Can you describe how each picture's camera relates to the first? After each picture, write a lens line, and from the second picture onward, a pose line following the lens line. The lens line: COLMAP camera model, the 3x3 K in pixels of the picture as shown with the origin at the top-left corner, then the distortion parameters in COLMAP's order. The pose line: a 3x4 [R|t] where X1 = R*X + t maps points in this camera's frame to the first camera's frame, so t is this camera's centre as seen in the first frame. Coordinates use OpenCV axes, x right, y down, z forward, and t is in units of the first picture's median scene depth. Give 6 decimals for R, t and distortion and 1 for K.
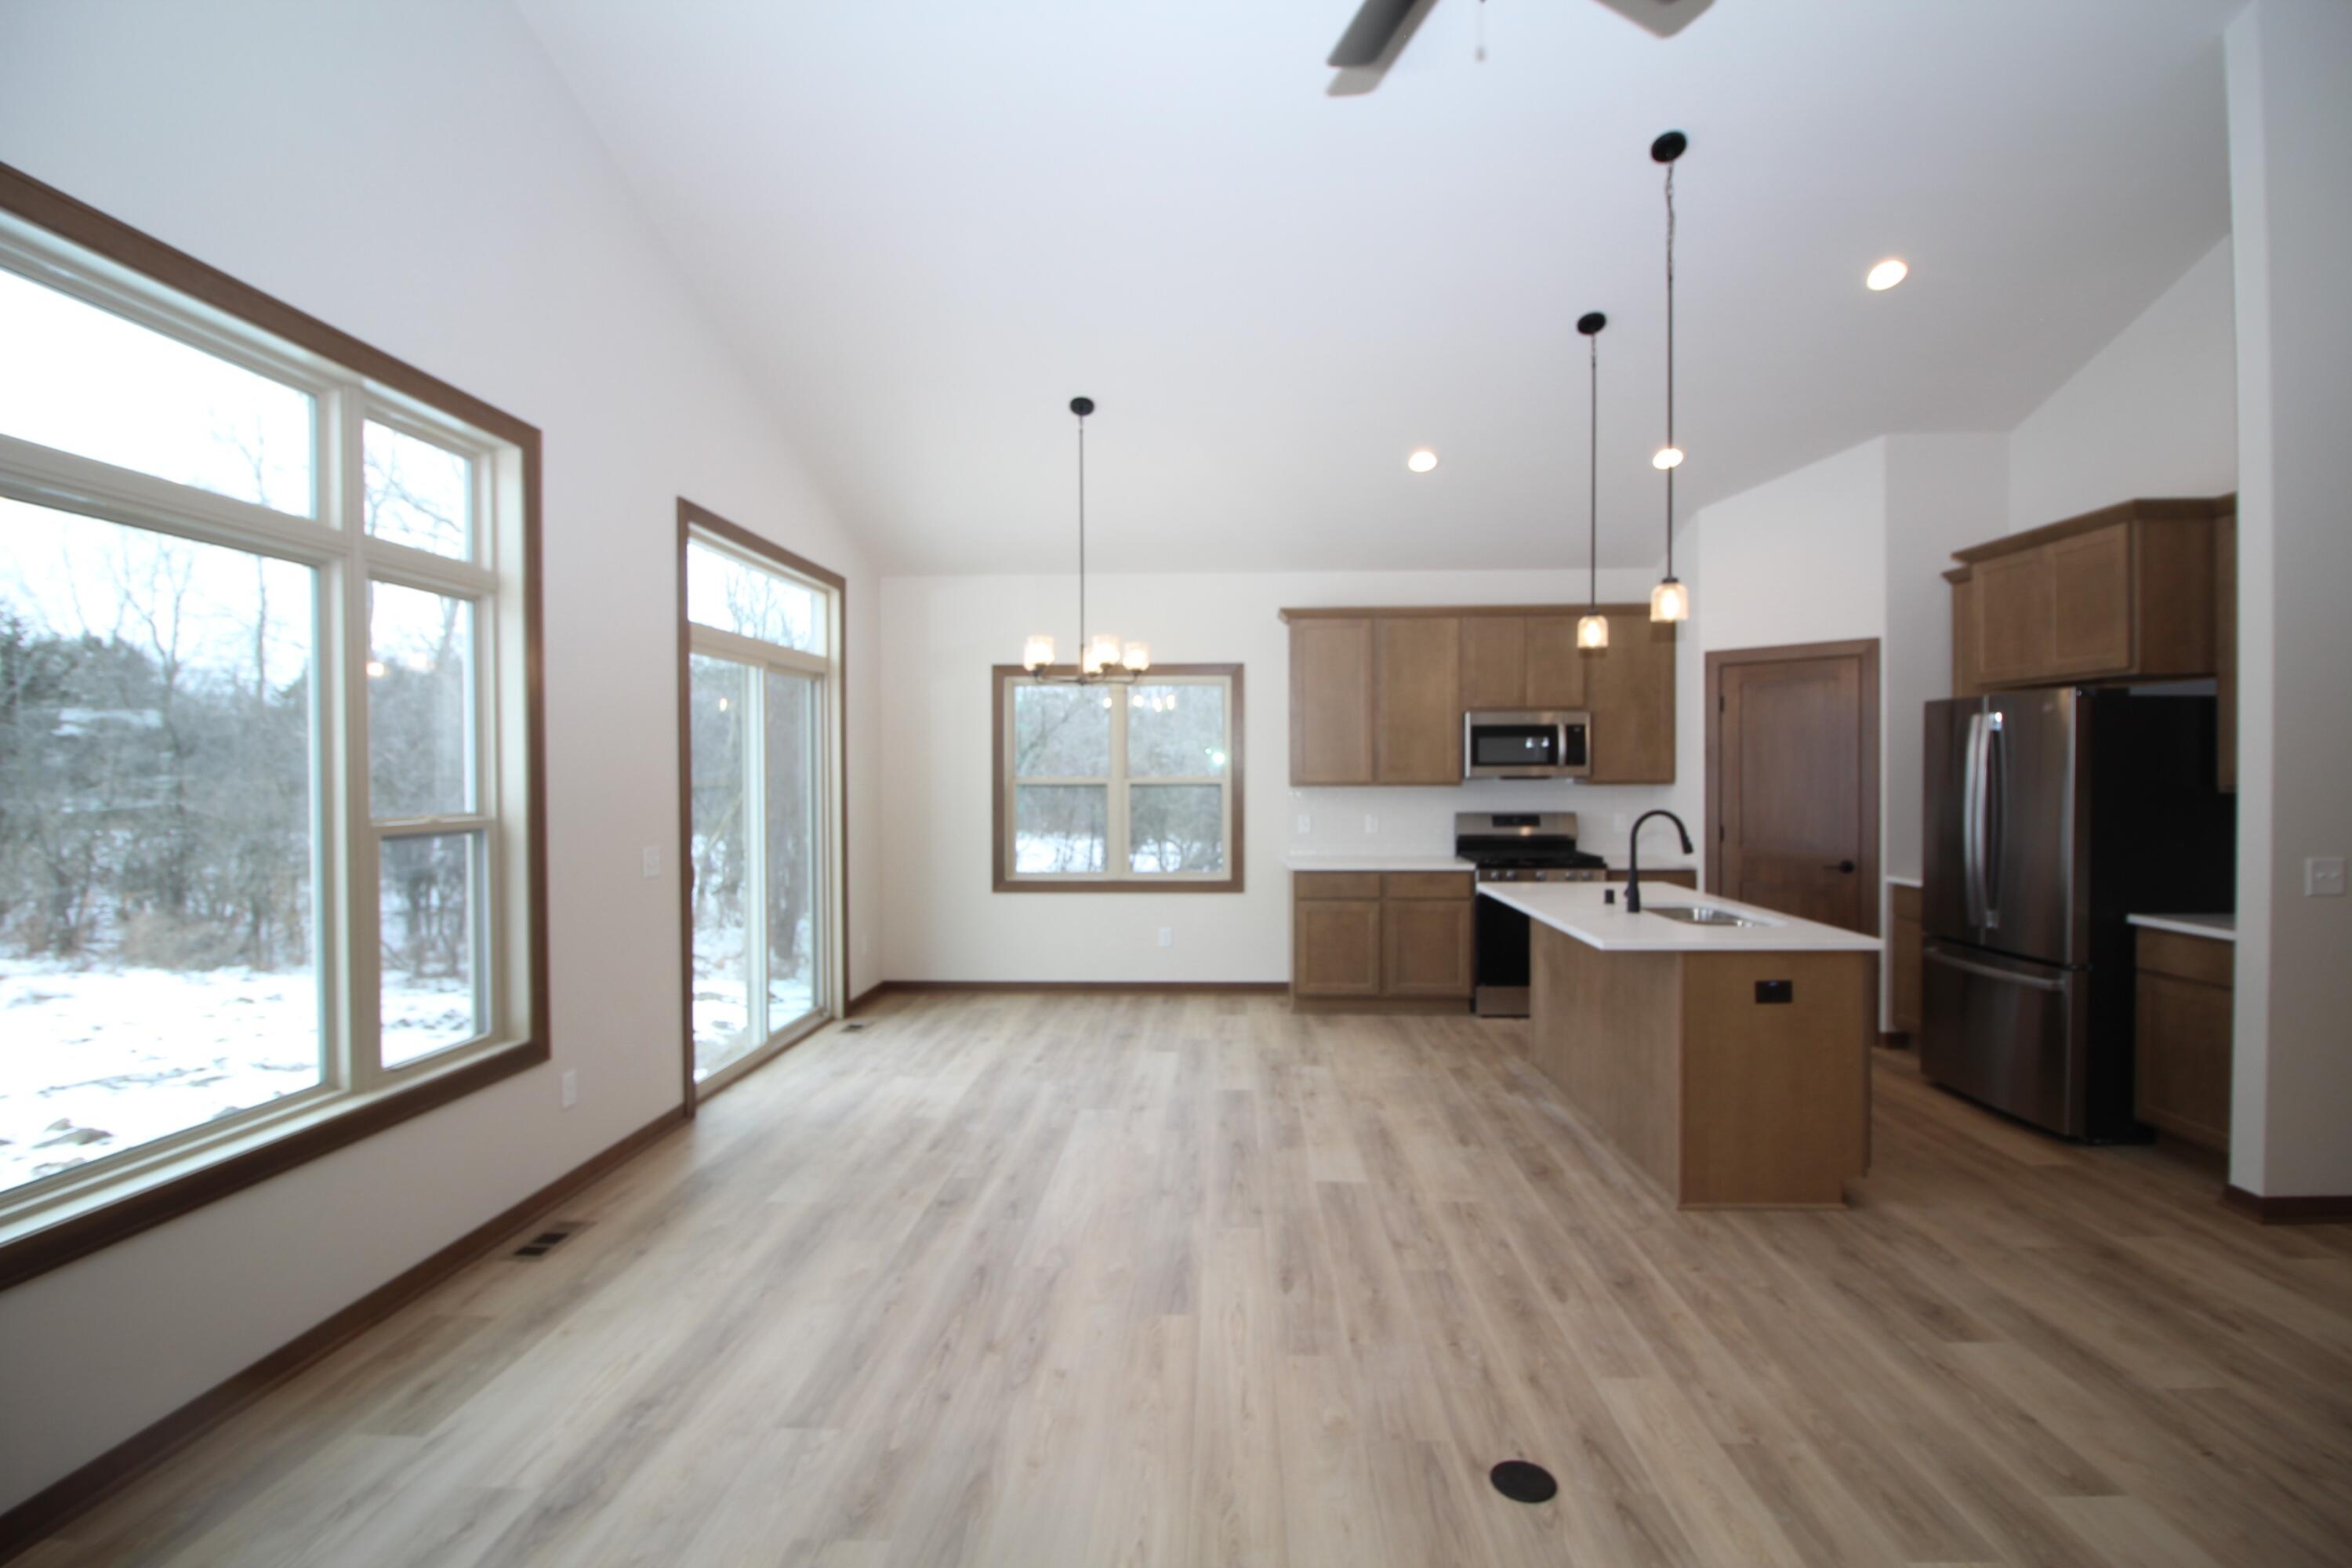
lens RADIAL K [[1088.8, 0, 1175.7], [0, 1088.8, 790.4], [0, 0, 1]] dist [-0.014337, 0.000978]
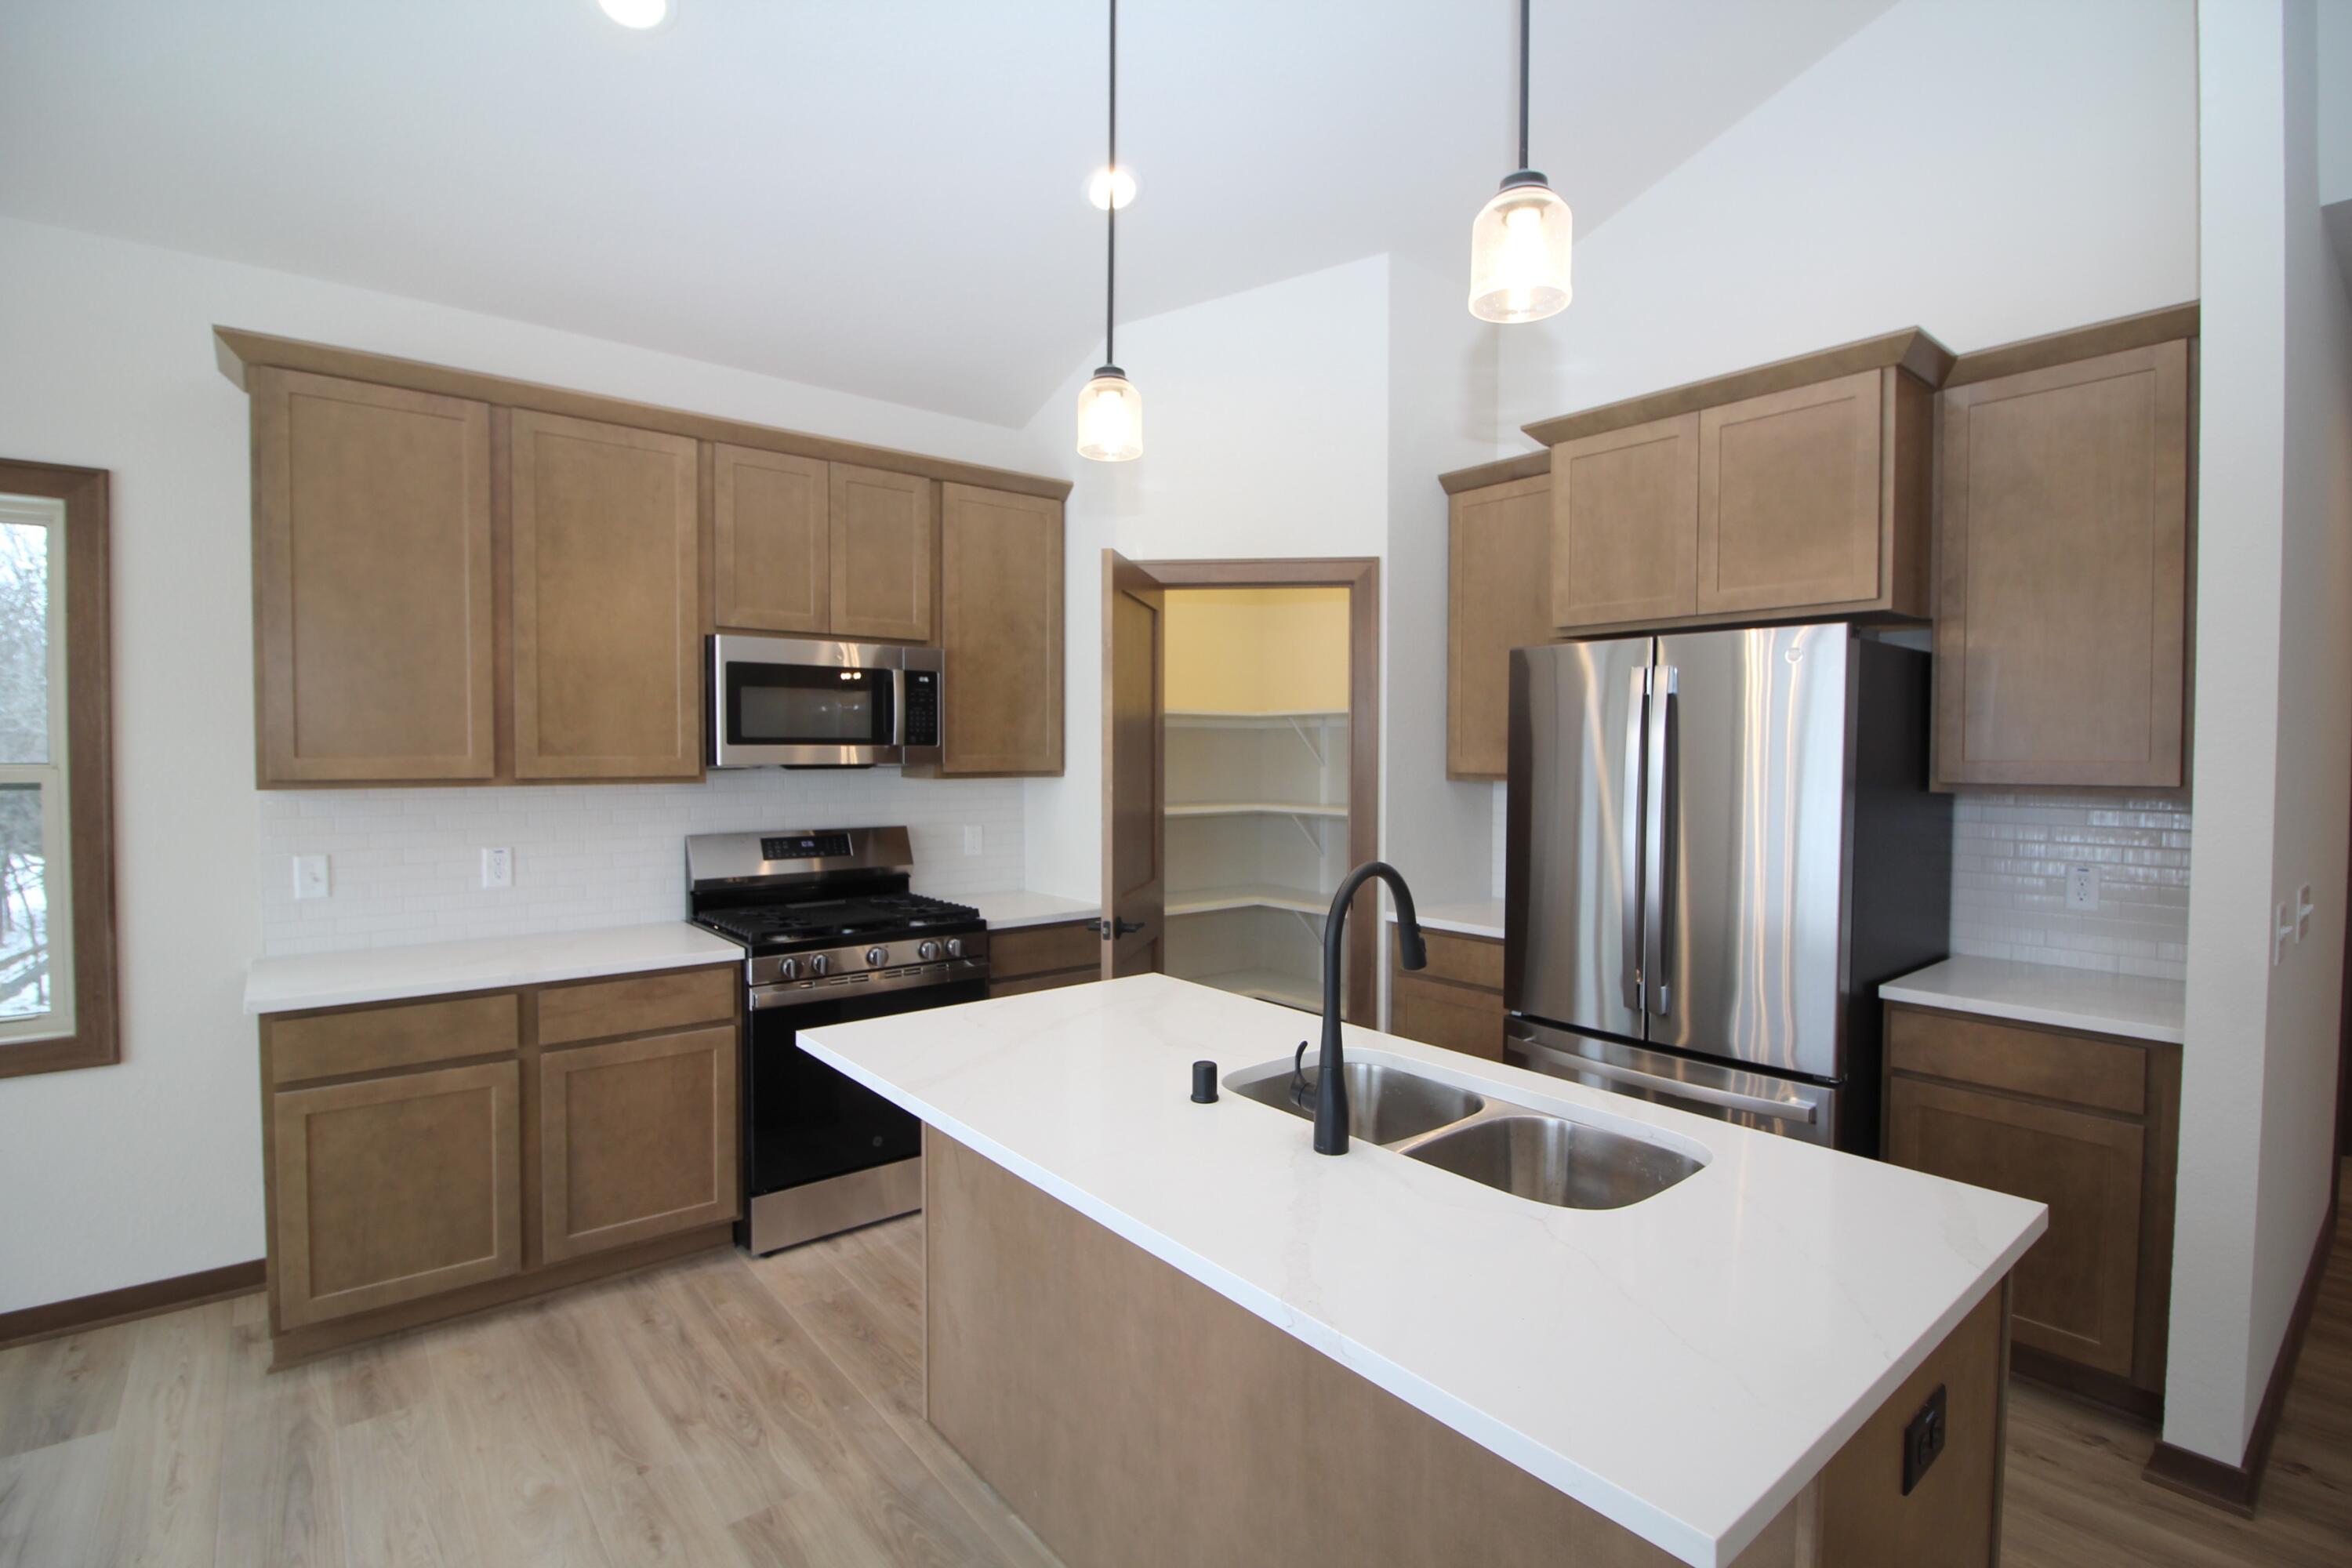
lens RADIAL K [[1088.8, 0, 1185.3], [0, 1088.8, 786.5], [0, 0, 1]] dist [-0.014337, 0.000978]
pose [[0.738894, -0.011921, 0.673716, 0.095671], [0.005674, 0.999918, 0.011470, -0.007587], [-0.673798, -0.004652, 0.738901, 0.509380]]
